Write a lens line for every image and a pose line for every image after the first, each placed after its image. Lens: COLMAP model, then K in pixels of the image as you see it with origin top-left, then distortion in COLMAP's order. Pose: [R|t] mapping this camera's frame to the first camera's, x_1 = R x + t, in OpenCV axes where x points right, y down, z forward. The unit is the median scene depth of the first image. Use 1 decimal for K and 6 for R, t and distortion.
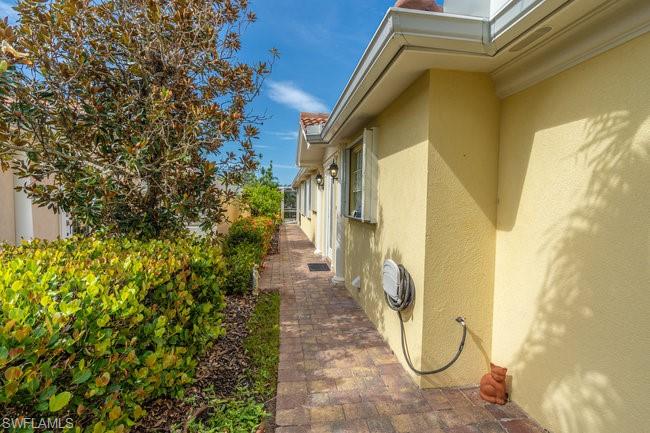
lens RADIAL K [[300.1, 0, 322.9], [0, 300.1, 214.5], [0, 0, 1]] dist [-0.000461, 0.000527]
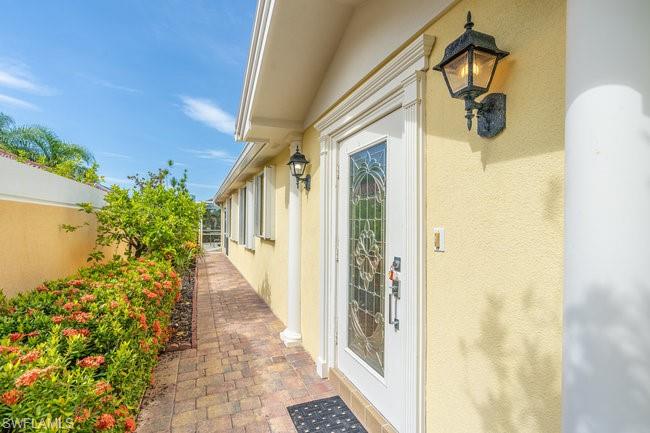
lens RADIAL K [[308.4, 0, 323.1], [0, 308.4, 216.4], [0, 0, 1]] dist [-0.000146, 0.000000]
pose [[0.969847, -0.005595, 0.243650, -0.046075], [0.019608, 0.998287, -0.055123, -0.012296], [-0.242924, 0.058238, 0.968296, 0.319041]]
